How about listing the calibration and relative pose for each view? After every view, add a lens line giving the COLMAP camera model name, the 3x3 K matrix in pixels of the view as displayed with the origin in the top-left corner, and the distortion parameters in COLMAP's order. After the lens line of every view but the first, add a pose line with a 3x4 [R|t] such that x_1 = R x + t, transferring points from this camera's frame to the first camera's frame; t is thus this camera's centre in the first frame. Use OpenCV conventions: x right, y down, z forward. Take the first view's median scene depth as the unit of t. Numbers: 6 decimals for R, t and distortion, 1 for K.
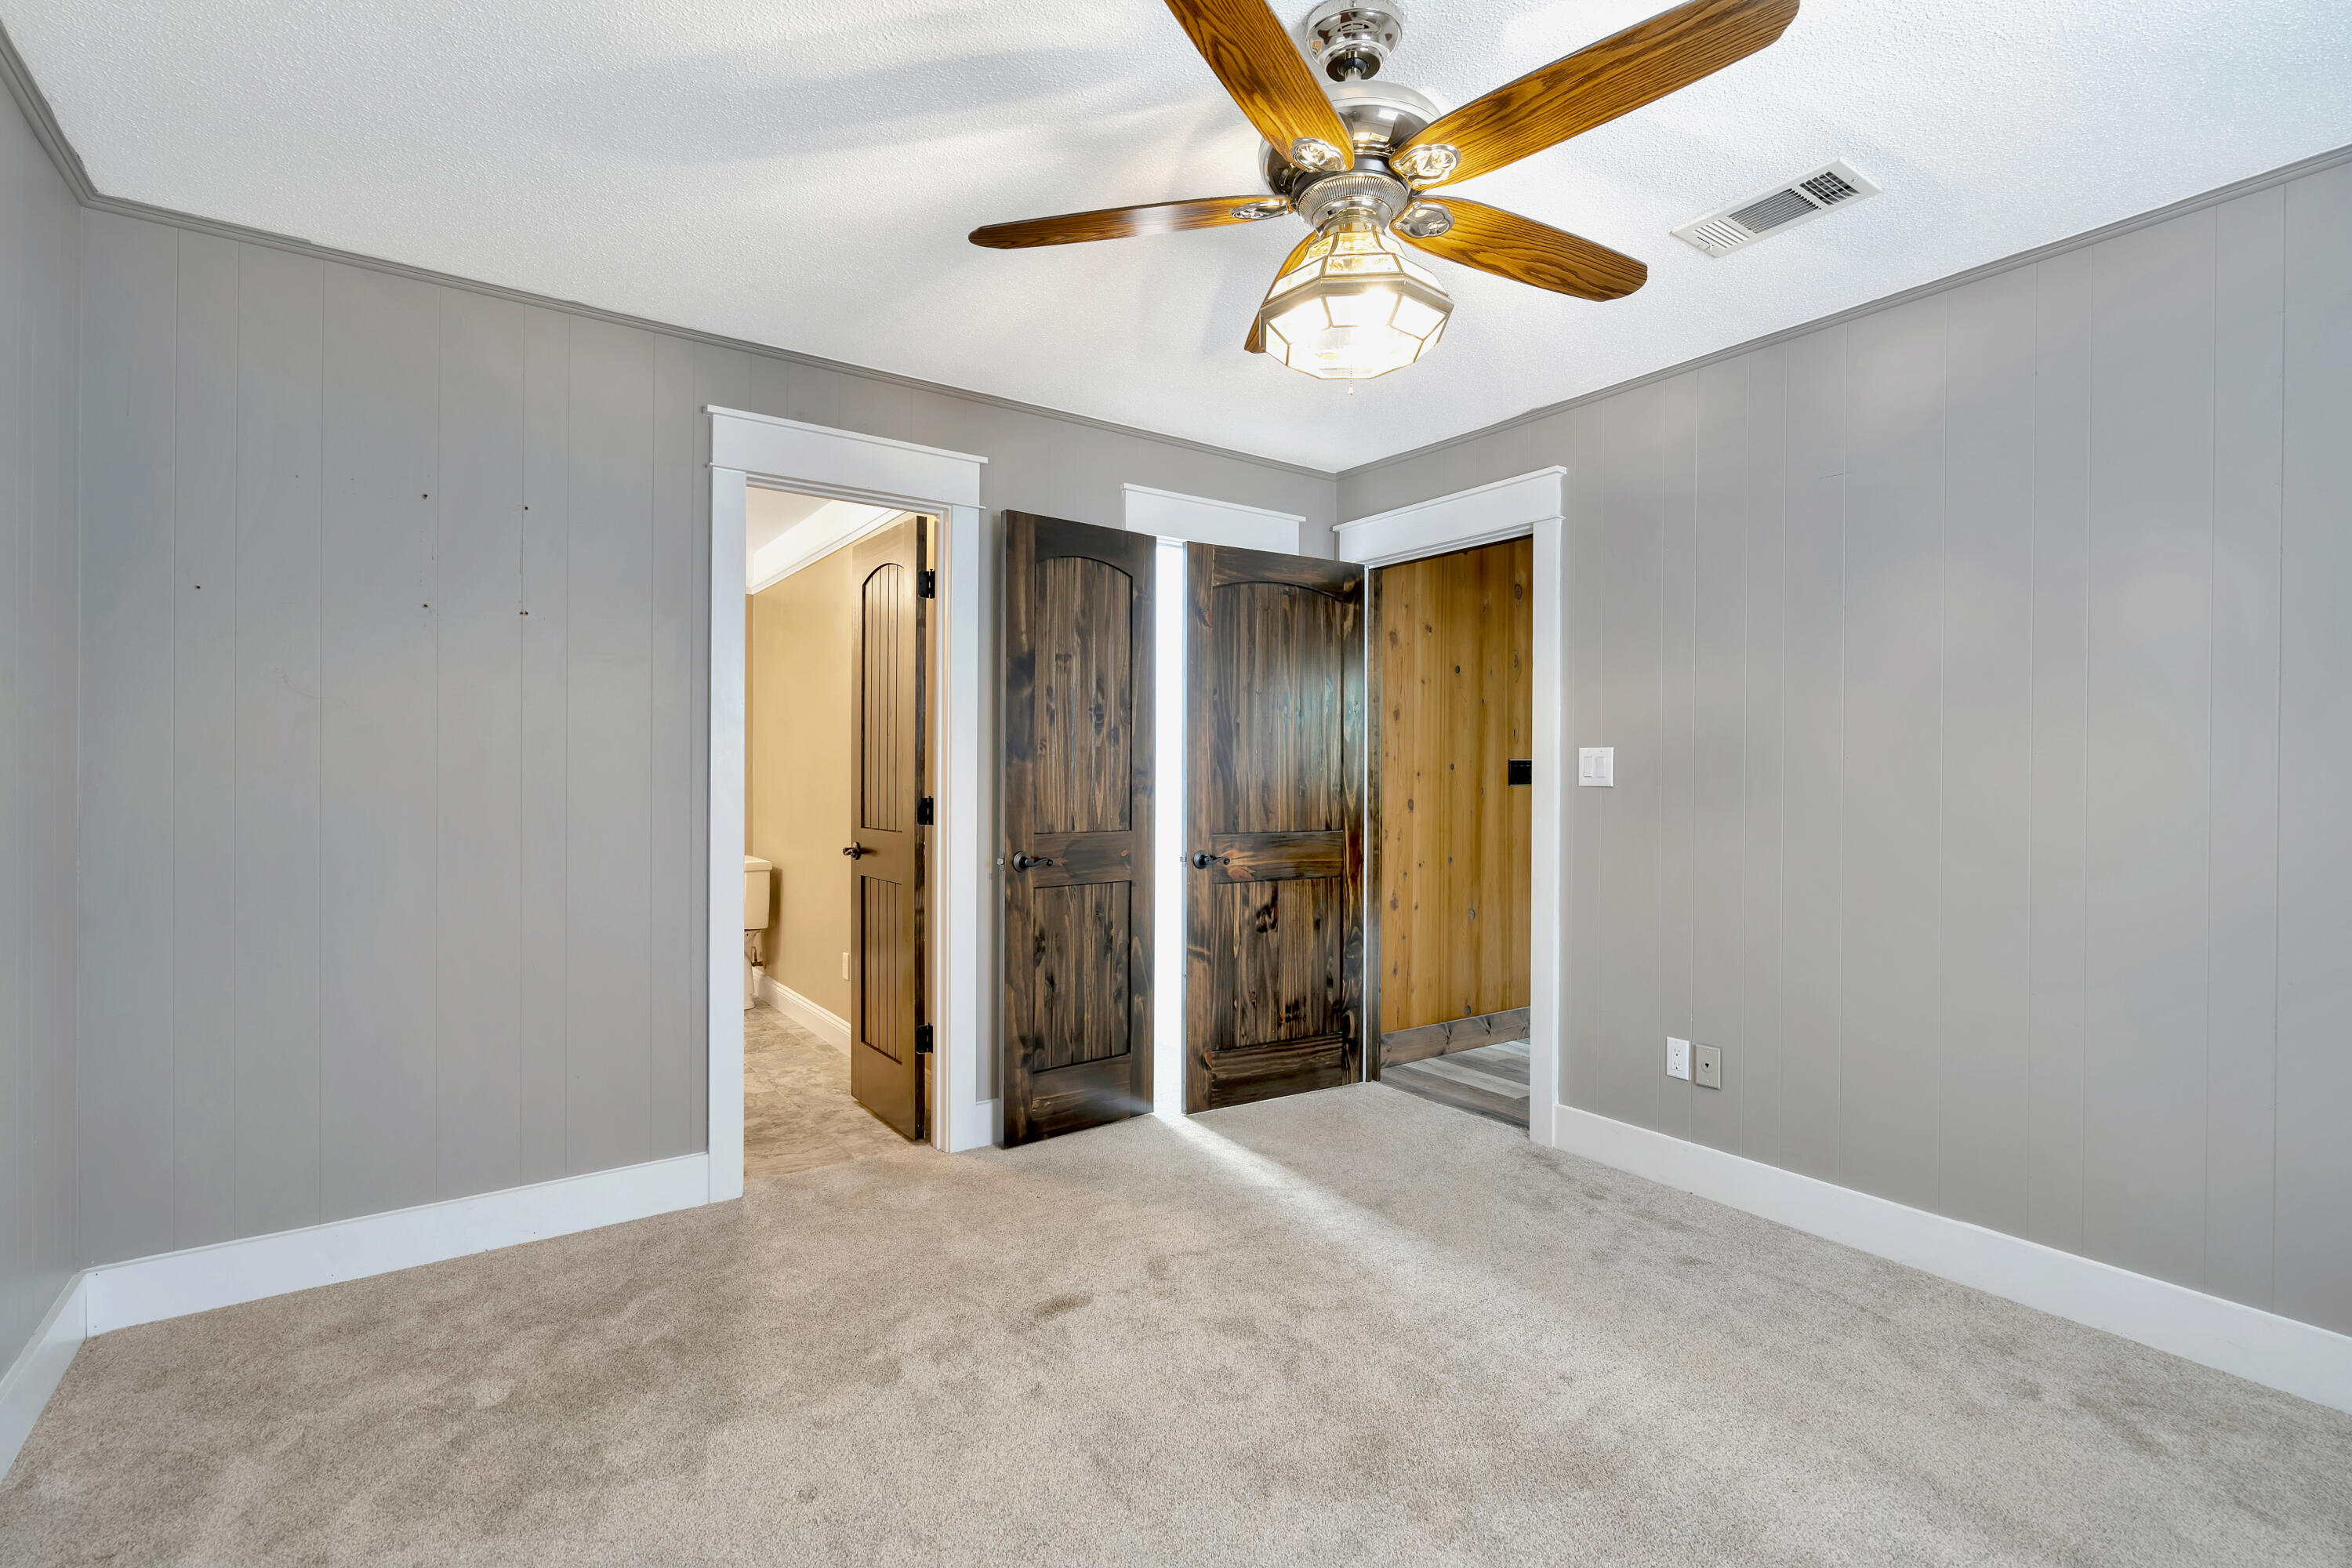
lens RADIAL K [[1080.6, 0, 1177.2], [0, 1080.6, 752.9], [0, 0, 1]] dist [0.000005, -0.000141]
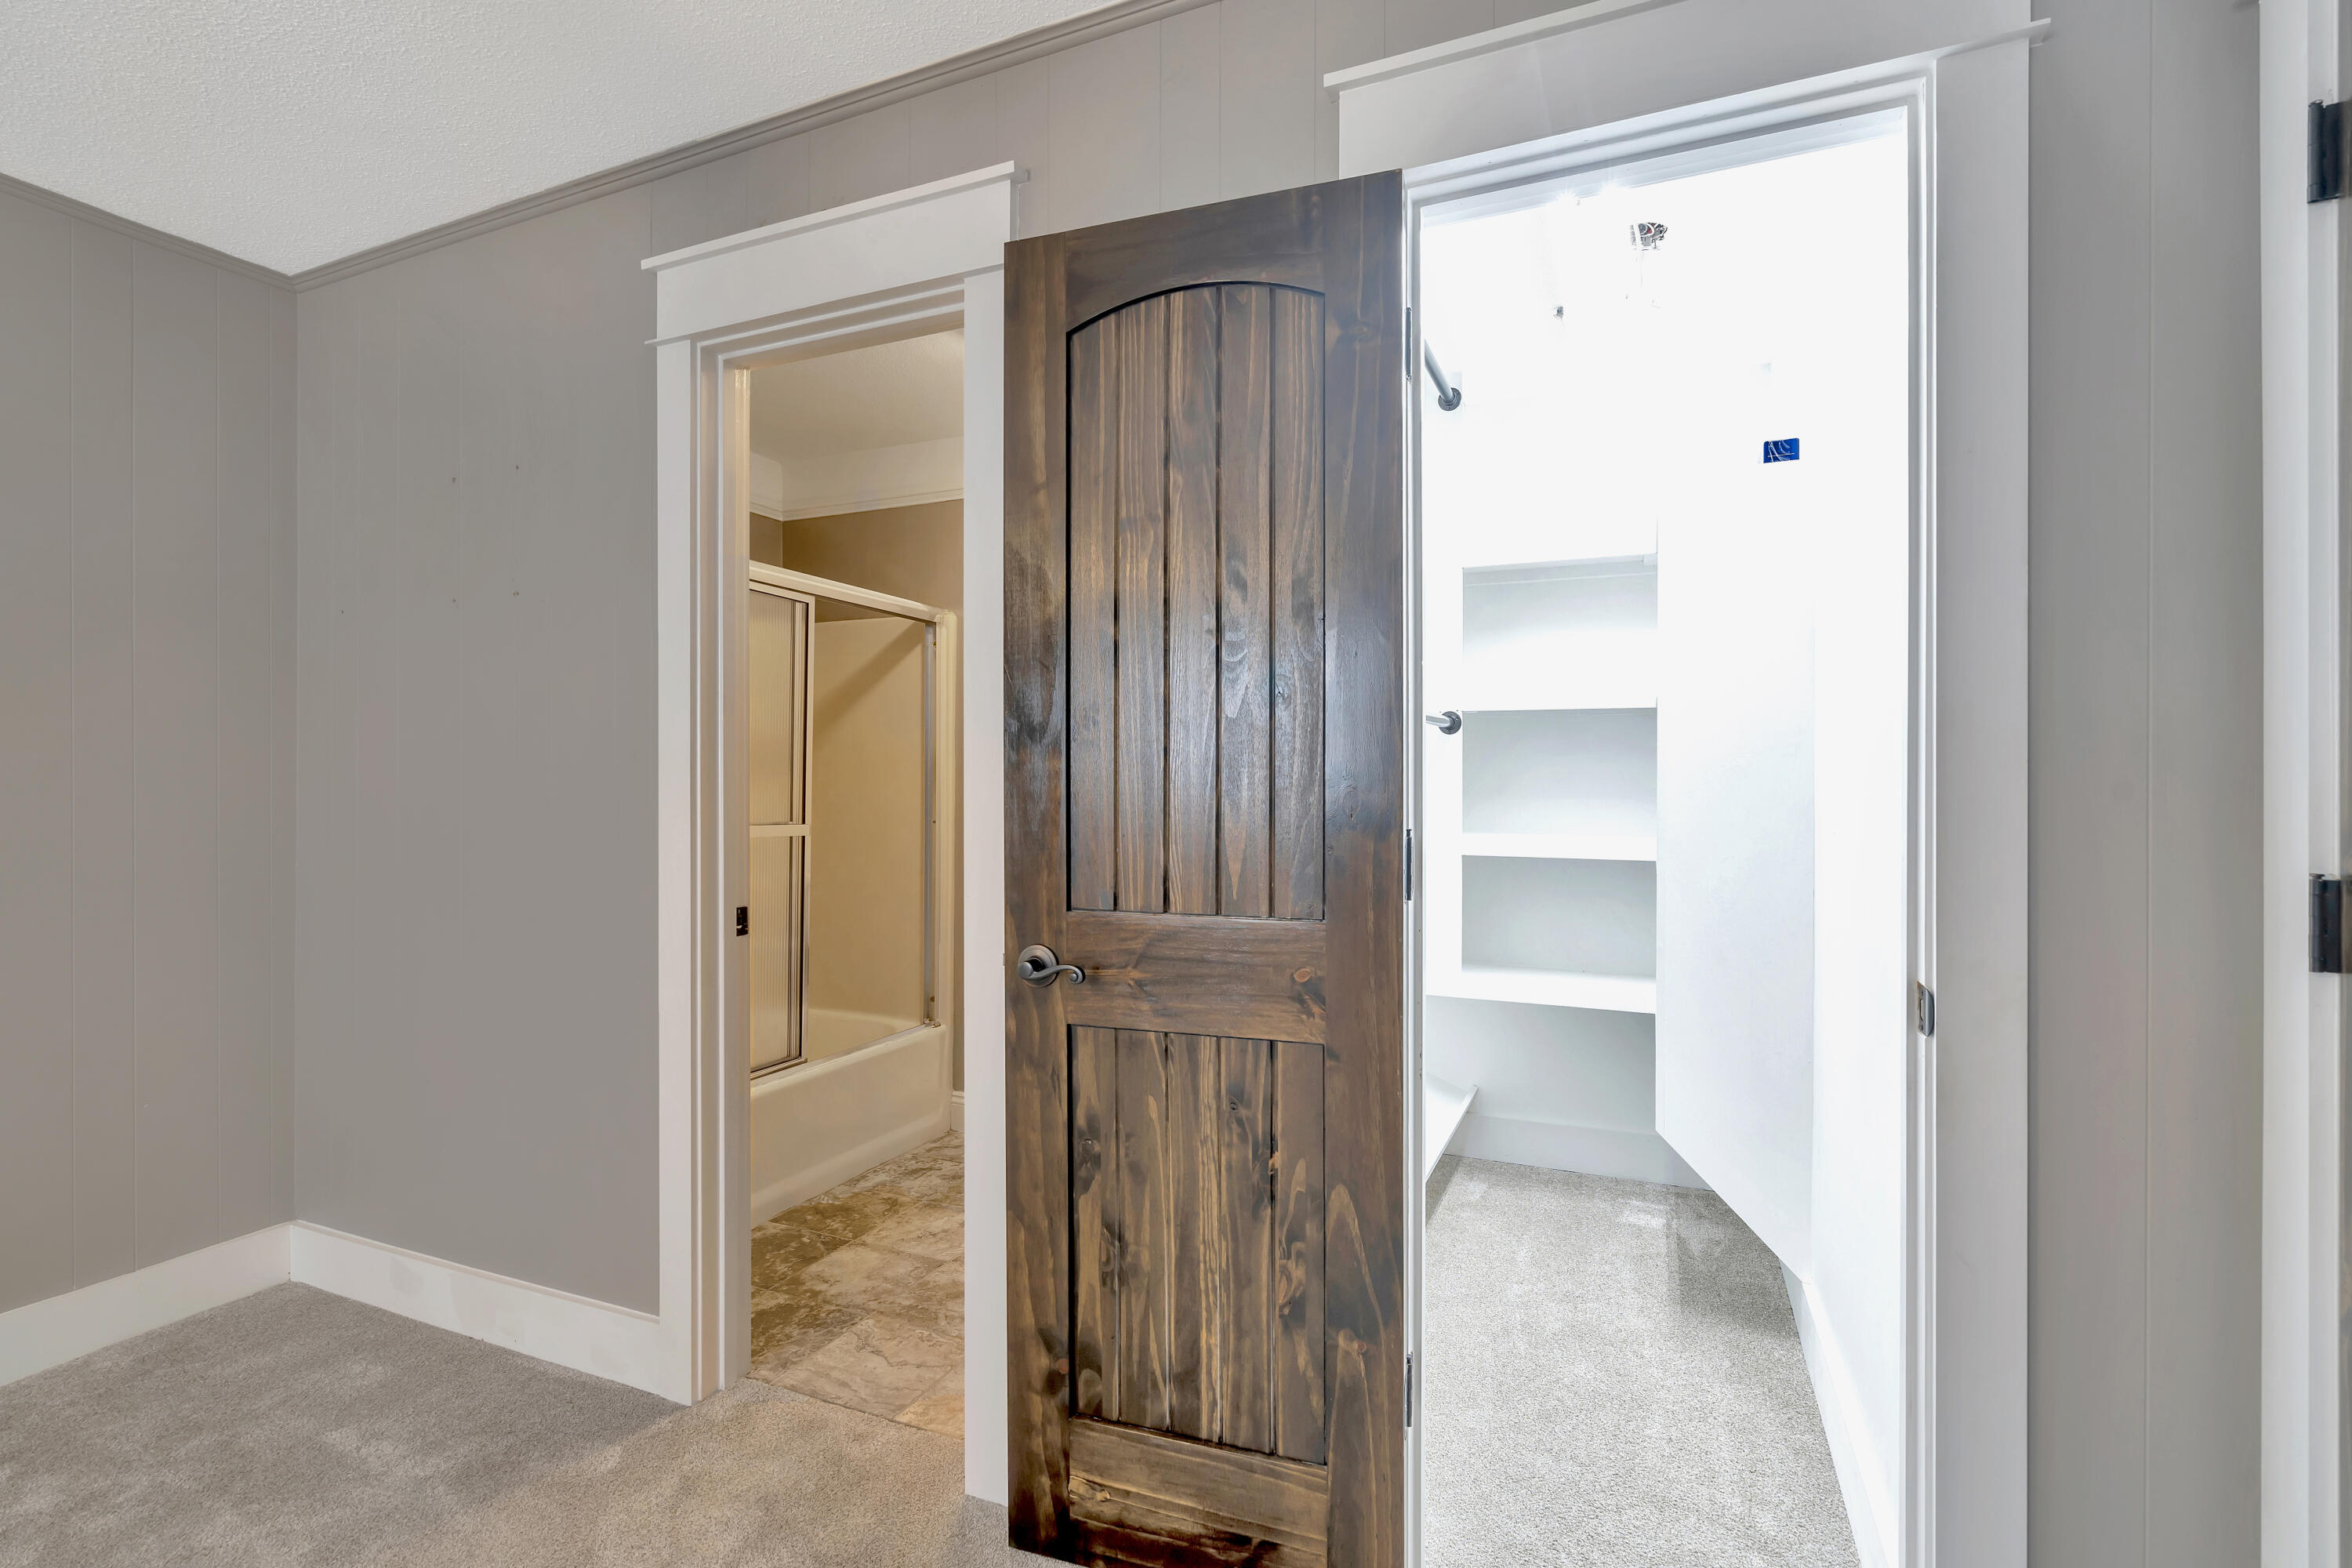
lens RADIAL K [[1083.4, 0, 1176.0], [0, 1083.4, 784.0], [0, 0, 1]] dist [-0.000666, -0.000735]
pose [[0.525150, -0.002527, -0.851006, 0.287475], [0.016033, 0.999847, 0.006925, 0.016475], [0.850859, -0.017281, 0.525110, 0.773807]]
